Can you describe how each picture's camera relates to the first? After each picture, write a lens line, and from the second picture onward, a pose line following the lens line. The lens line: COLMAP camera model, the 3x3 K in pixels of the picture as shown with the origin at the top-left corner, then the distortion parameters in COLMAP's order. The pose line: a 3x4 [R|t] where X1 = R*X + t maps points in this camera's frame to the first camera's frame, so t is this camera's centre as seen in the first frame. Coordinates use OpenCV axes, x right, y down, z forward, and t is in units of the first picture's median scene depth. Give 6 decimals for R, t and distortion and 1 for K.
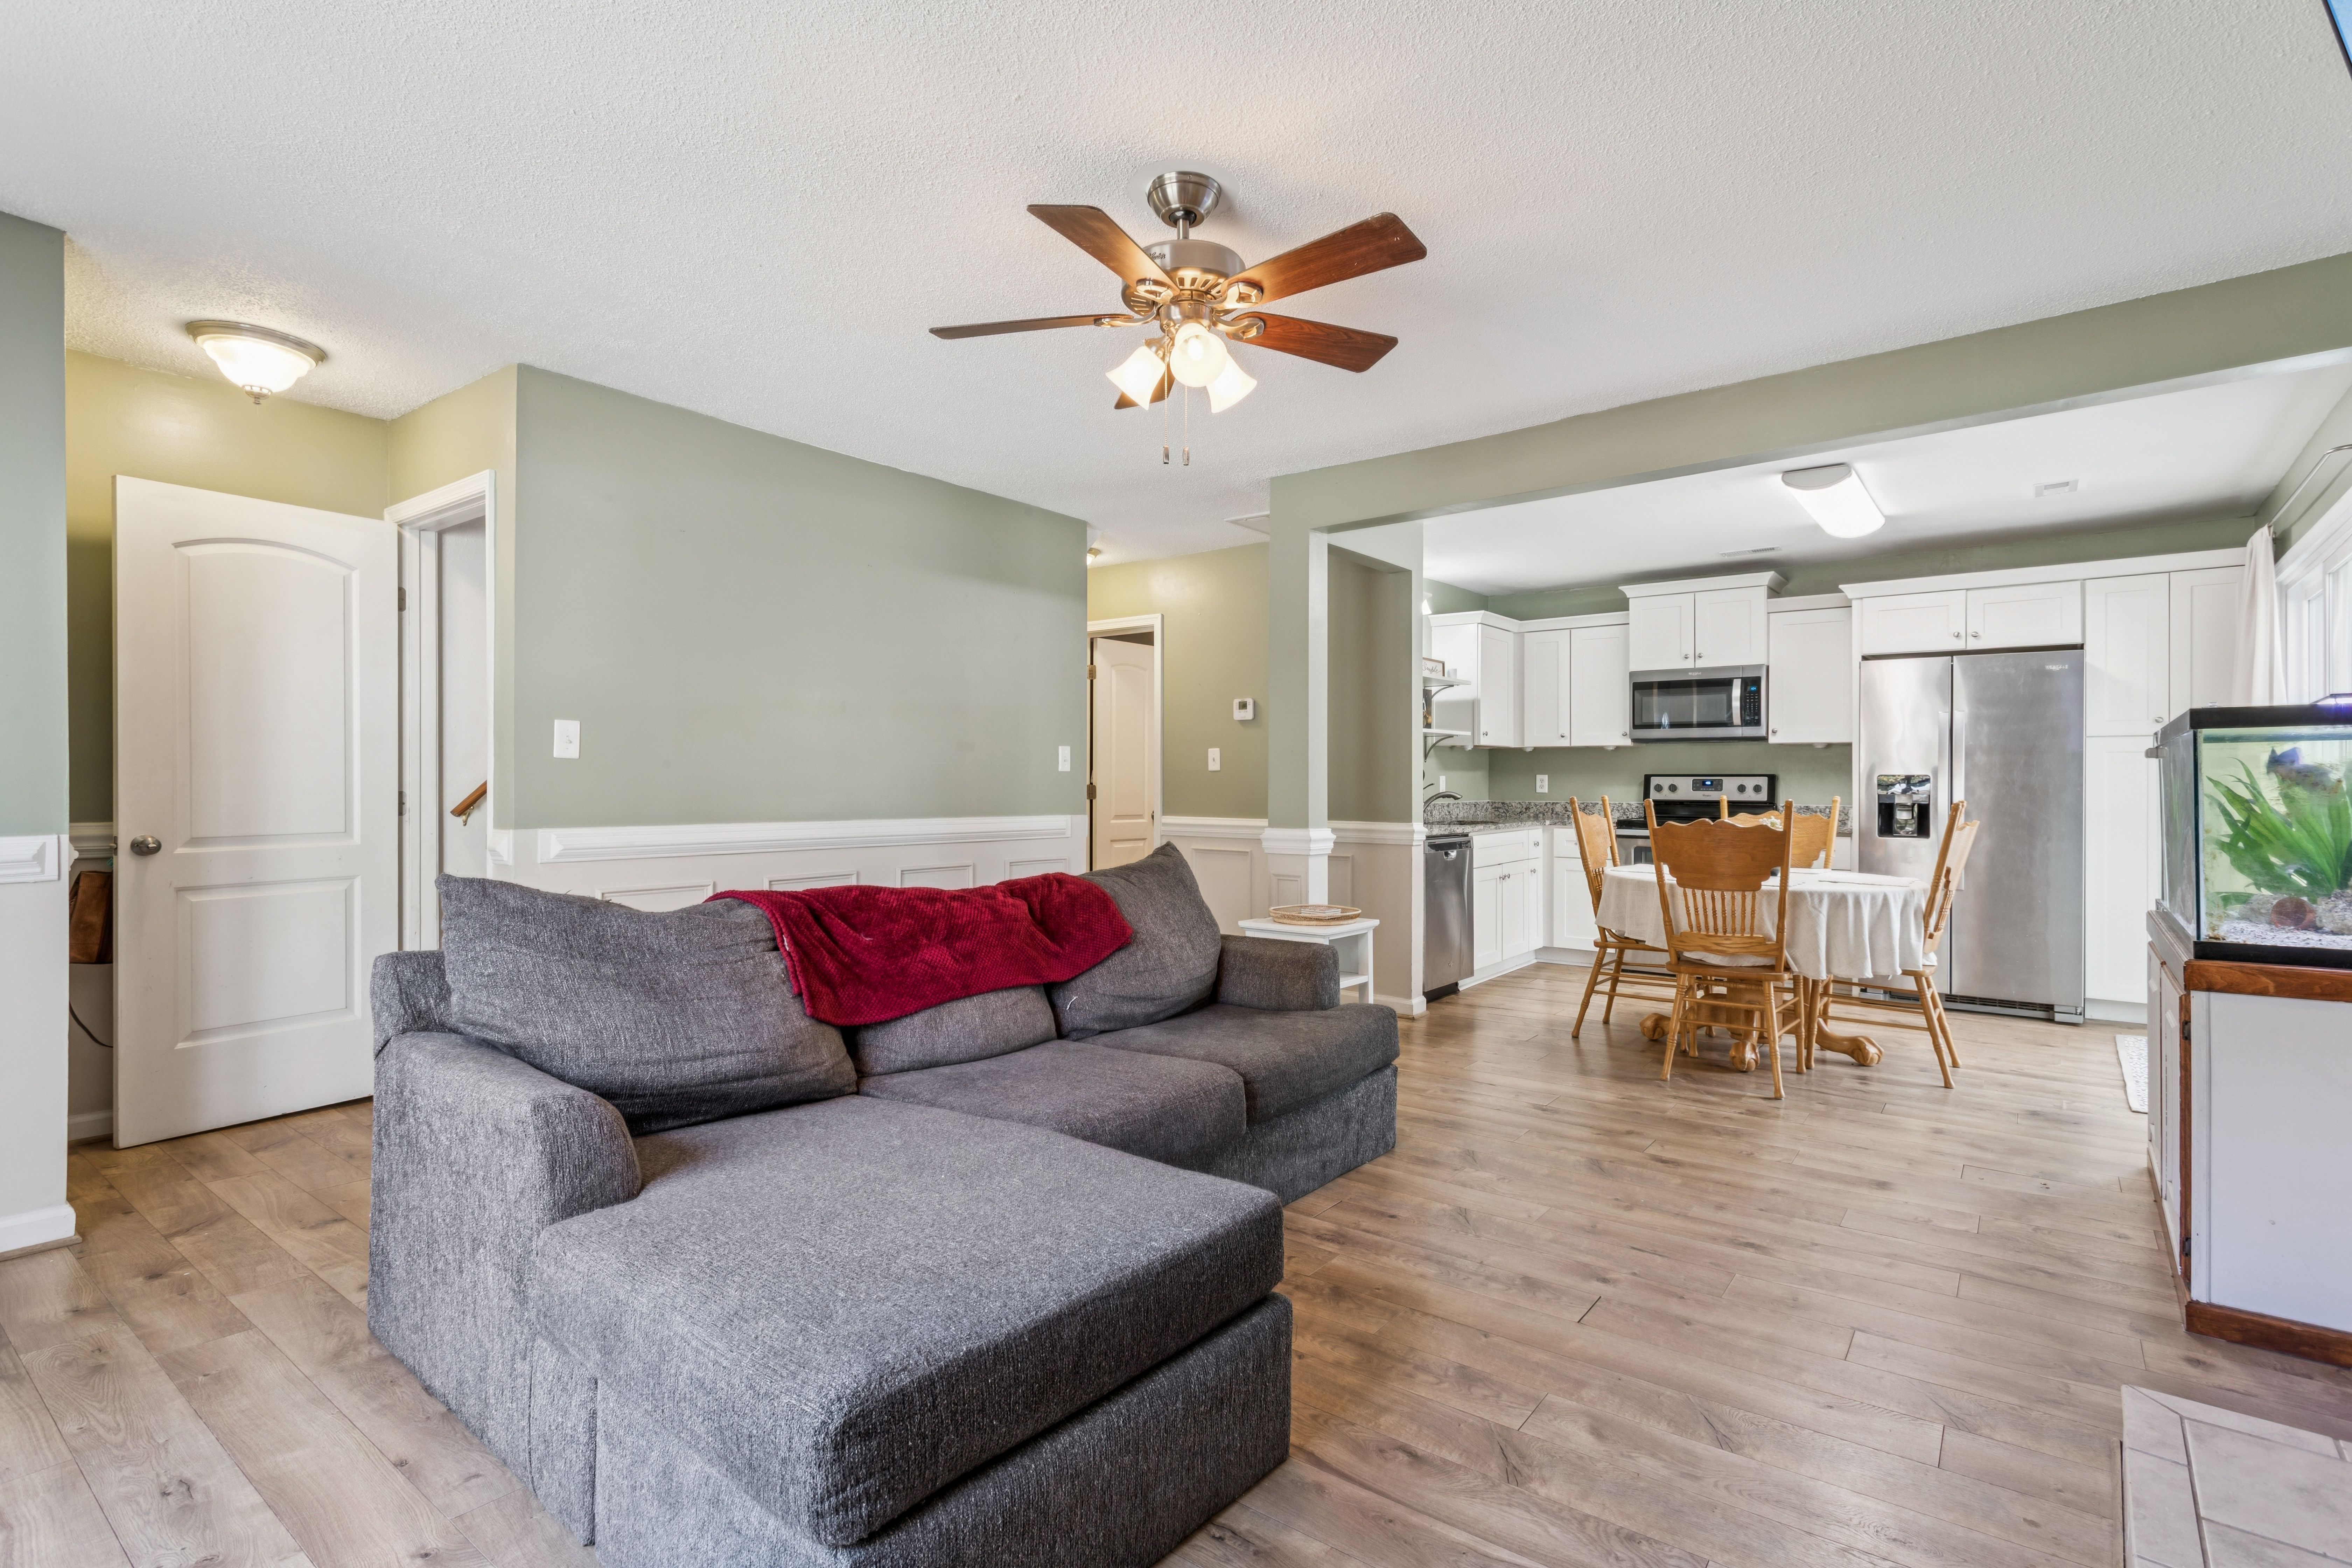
lens RADIAL K [[1128.1, 0, 1171.1], [0, 1128.1, 778.5], [0, 0, 1]] dist [-0.000060, 0.001684]
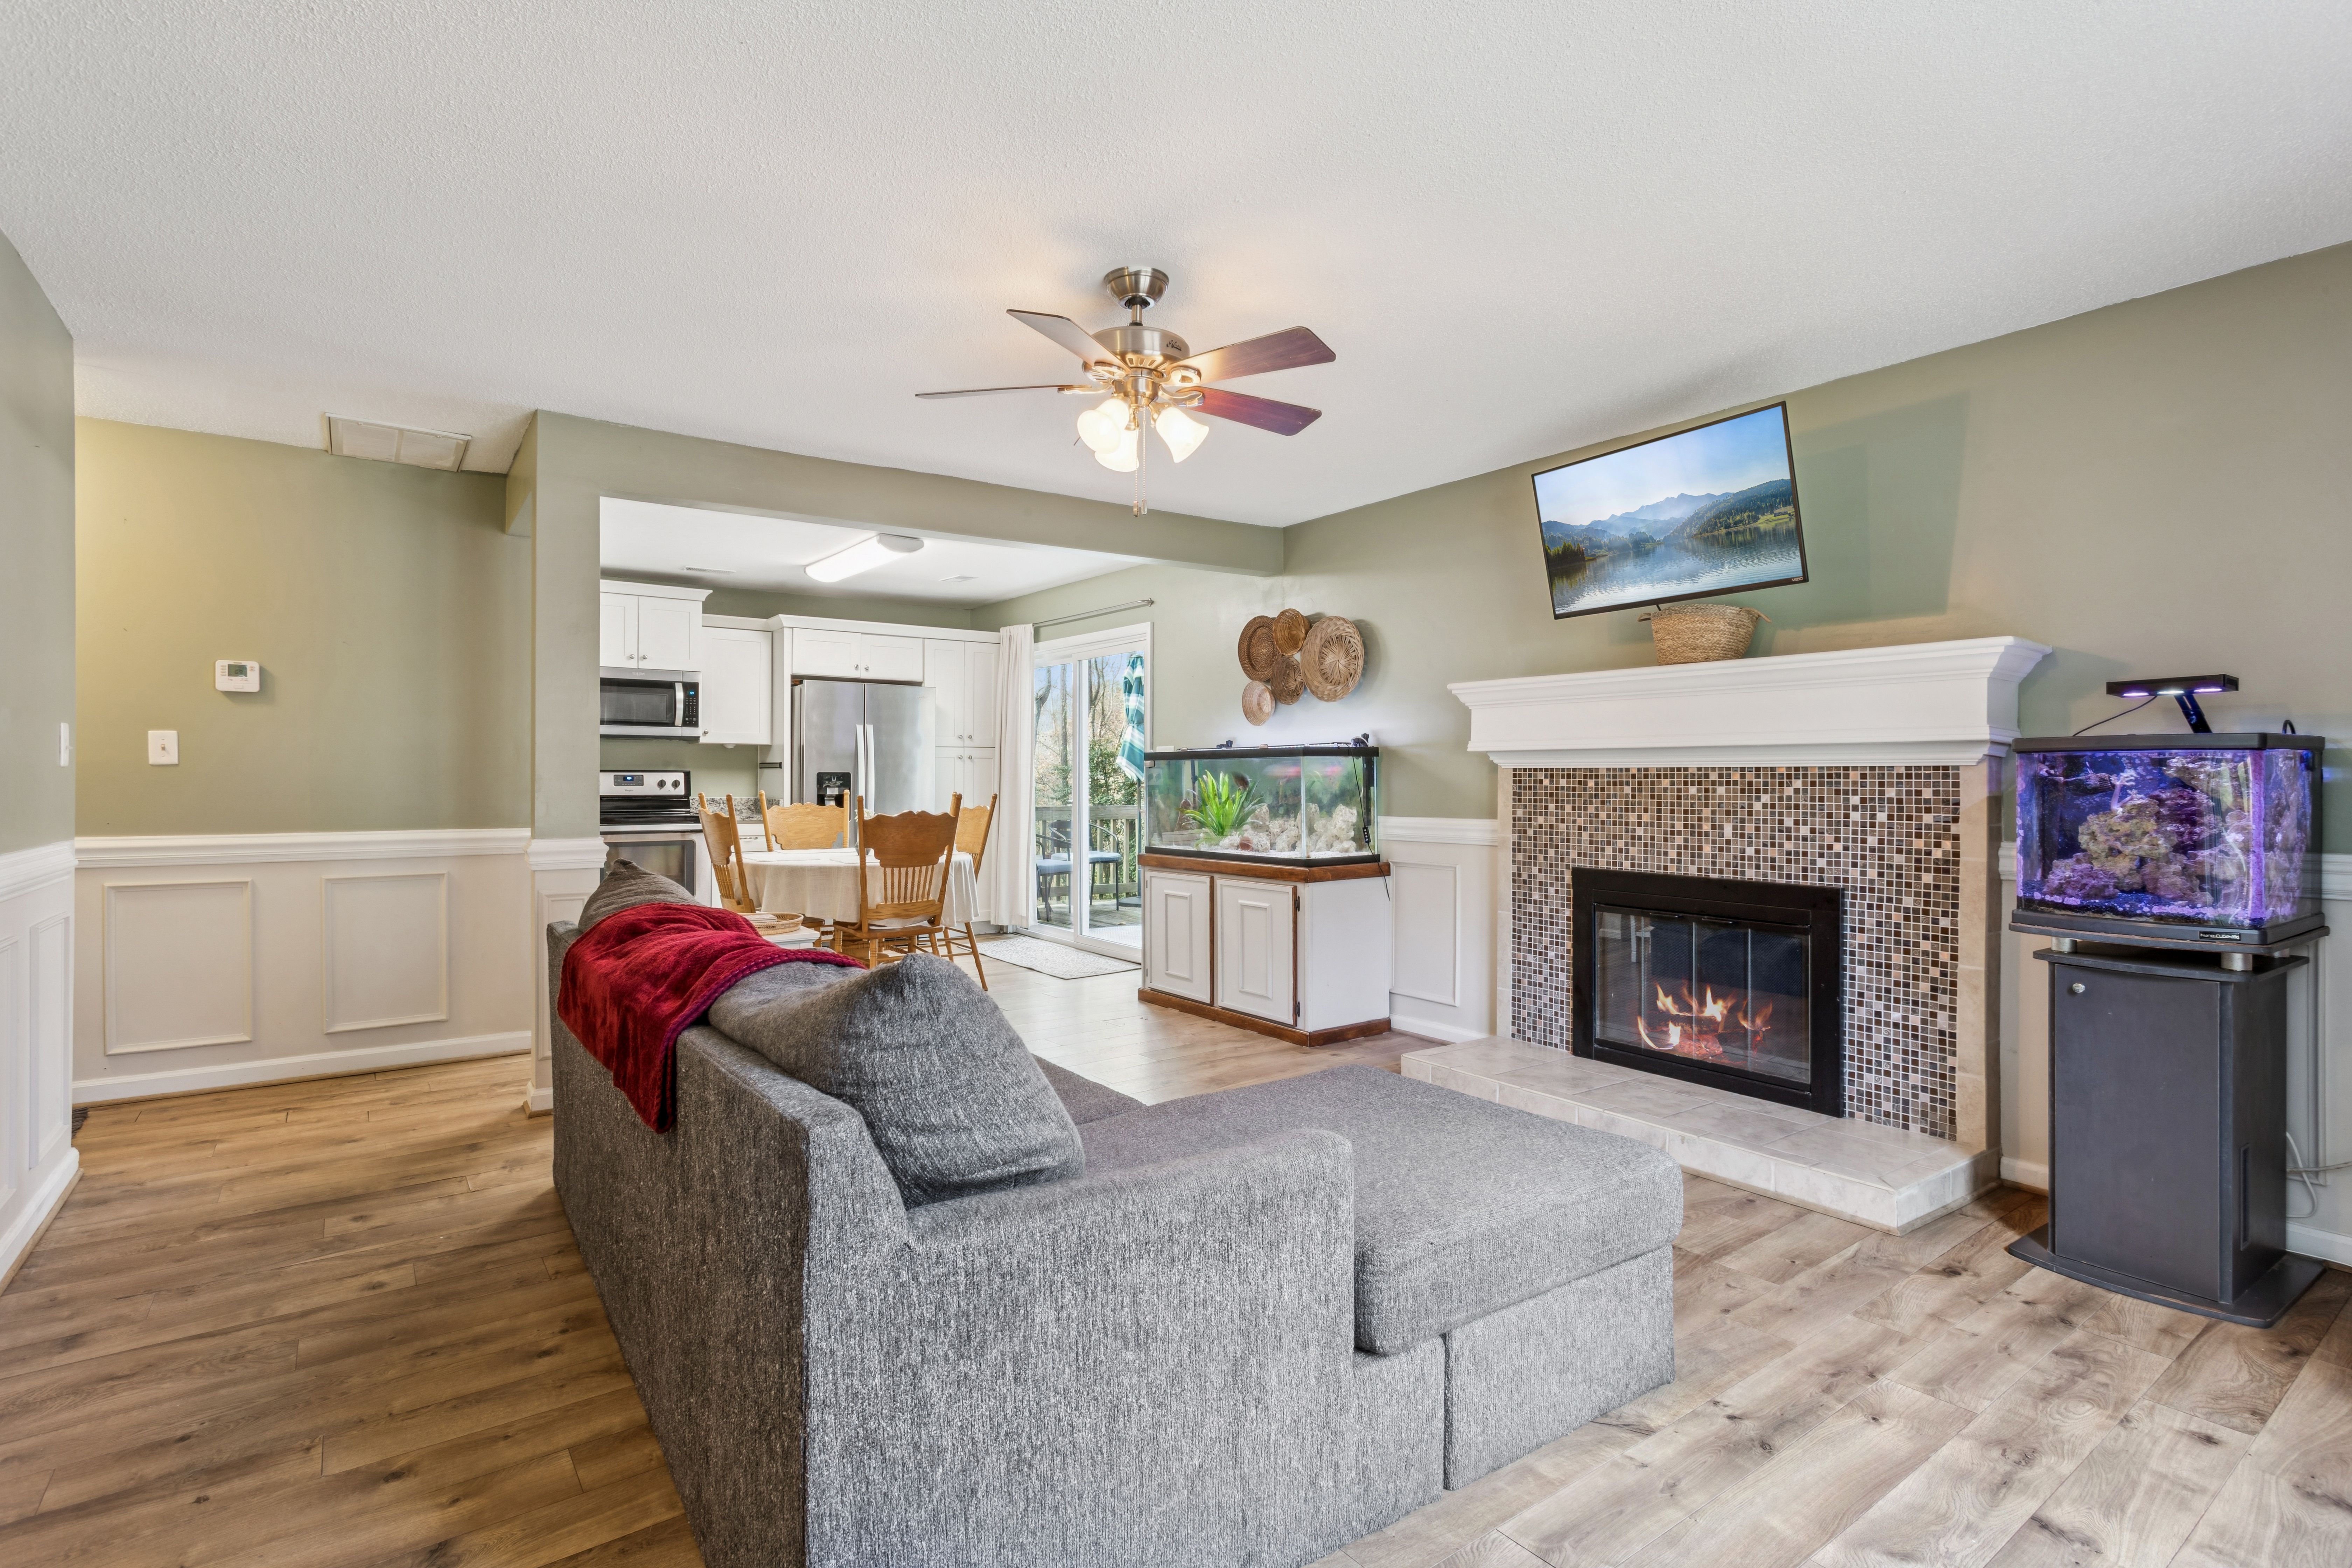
lens RADIAL K [[1128.1, 0, 1183.3], [0, 1128.1, 780.8], [0, 0, 1]] dist [-0.000060, 0.001684]
pose [[0.270036, -0.006883, 0.962826, -0.410507], [-0.004707, 0.999953, 0.008468, -0.005410], [-0.962839, -0.006819, 0.269991, 0.238193]]
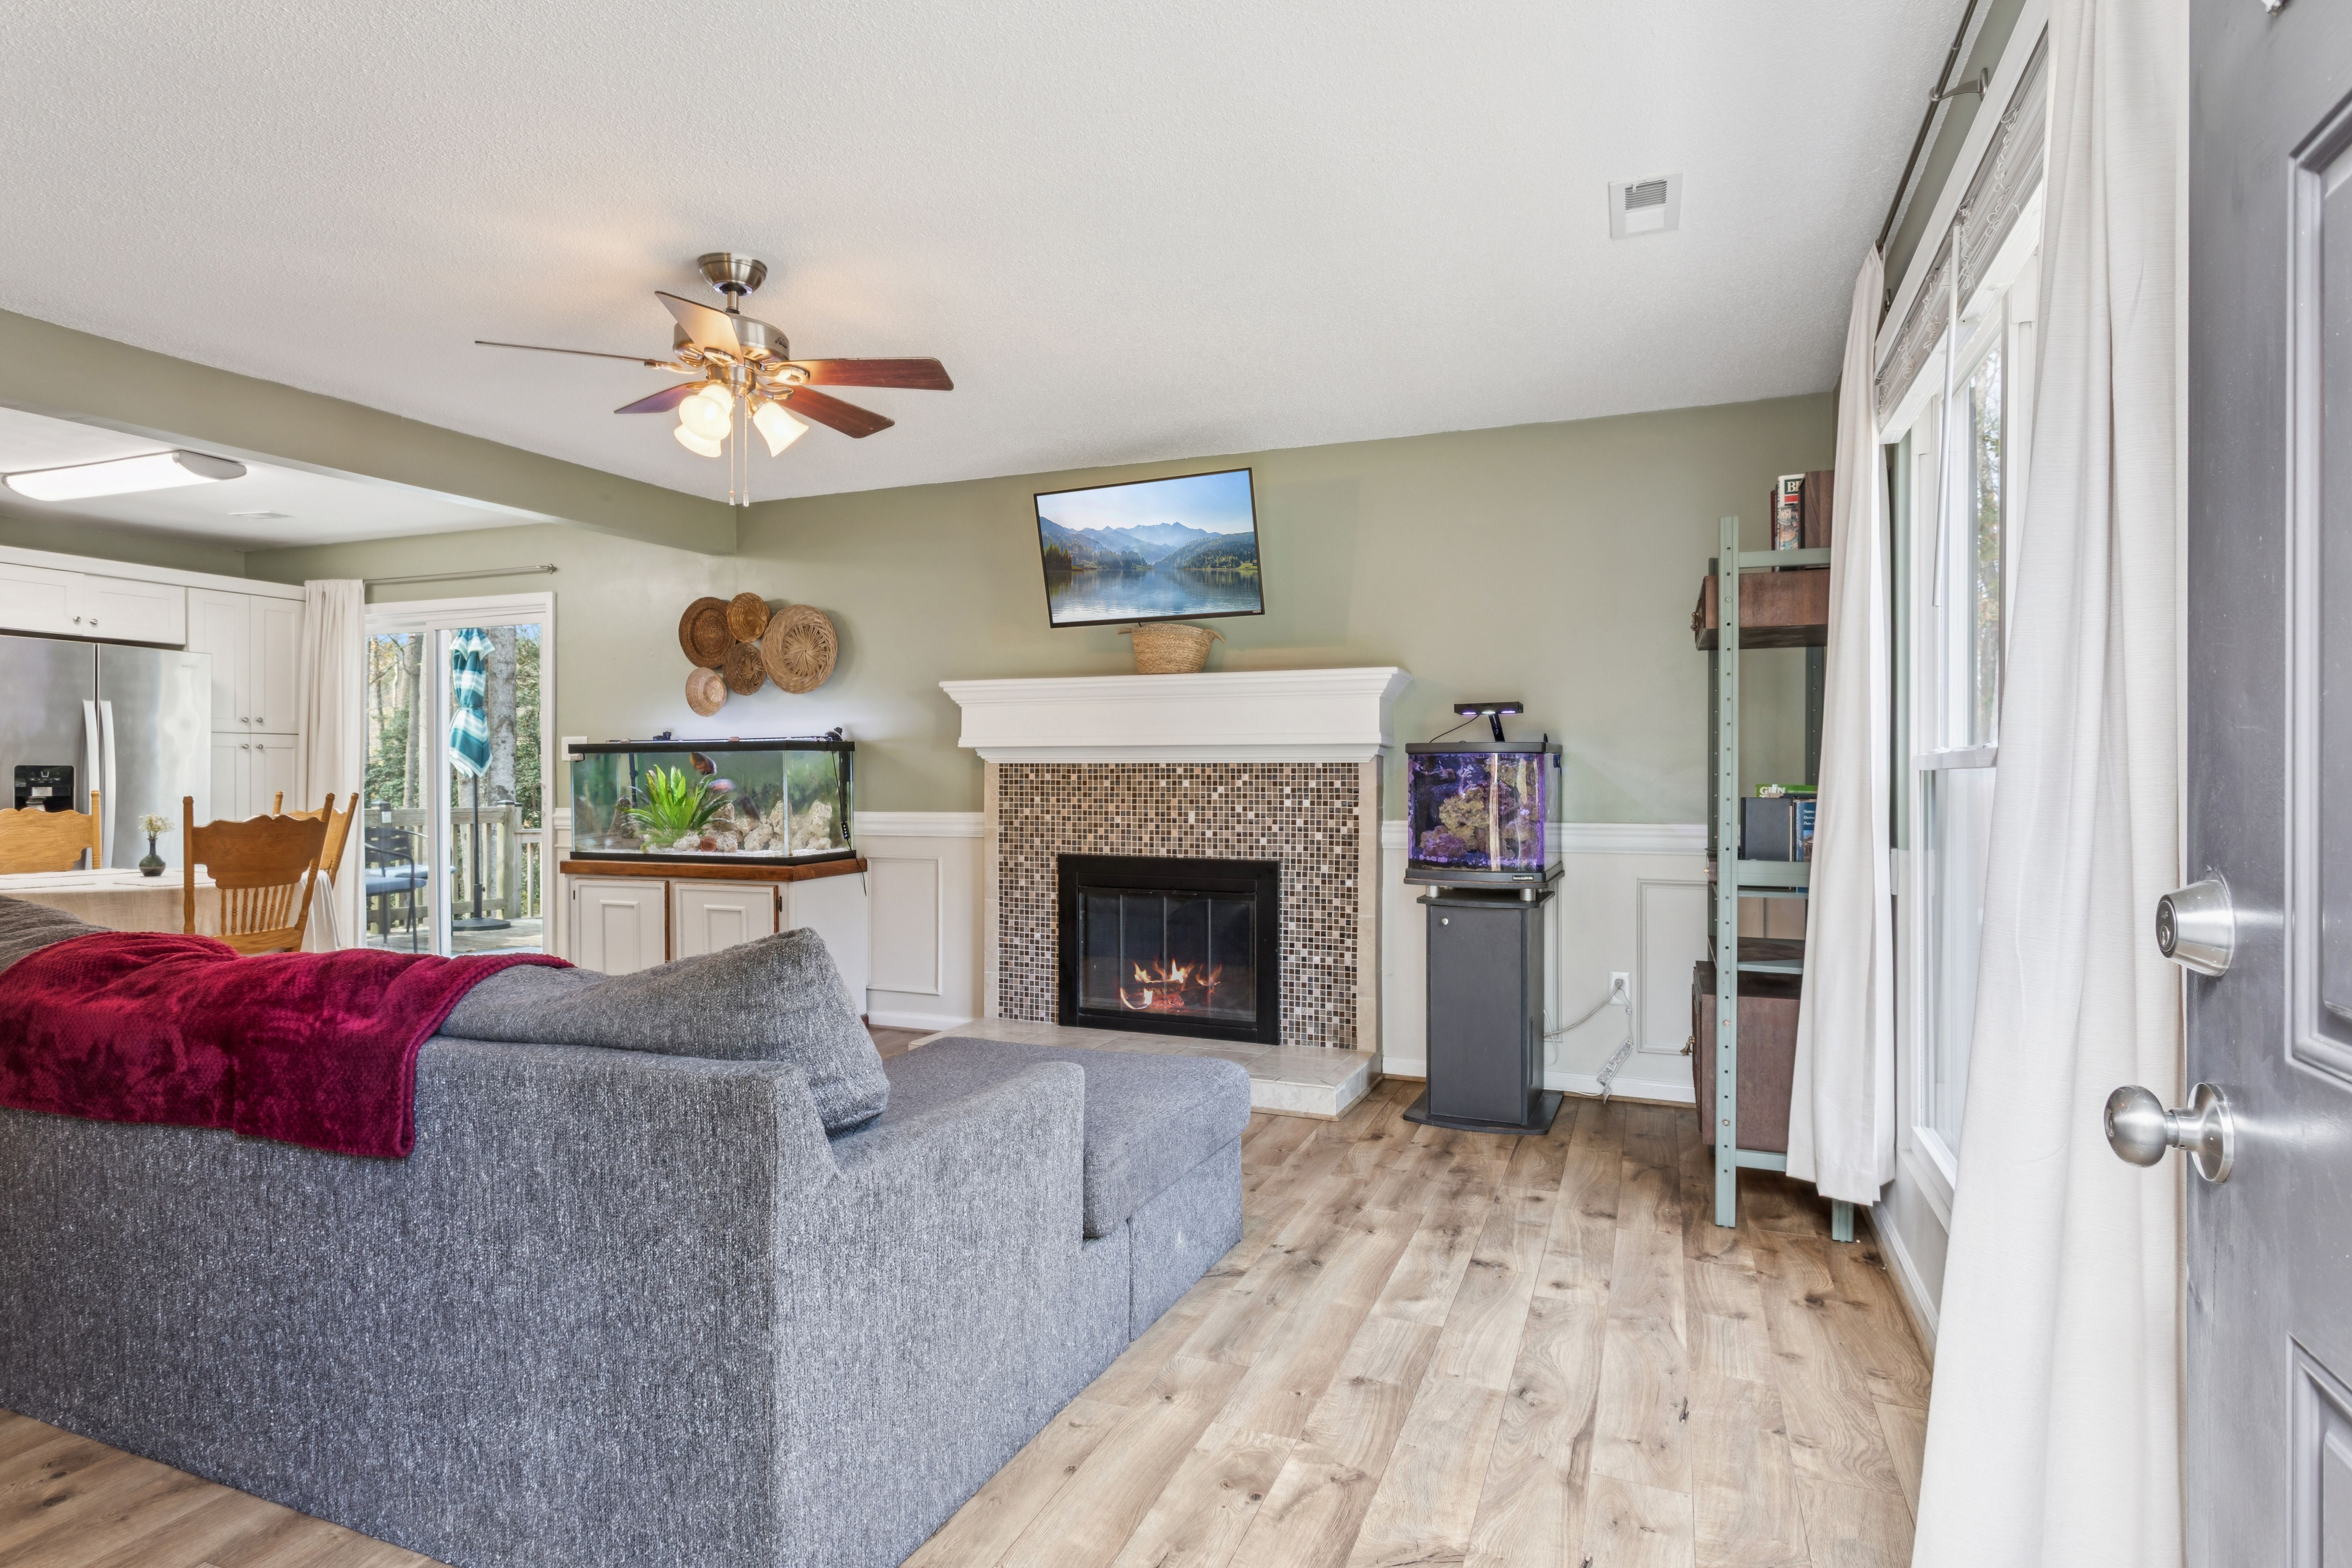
lens RADIAL K [[1227.9, 0, 1189.3], [0, 1227.9, 781.4], [0, 0, 1]] dist [-0.008789, 0.004709]
pose [[-0.285433, -0.010511, 0.958341, -0.491704], [-0.006394, 0.999938, 0.009063, -0.004611], [-0.958377, -0.003541, -0.285483, 0.340357]]
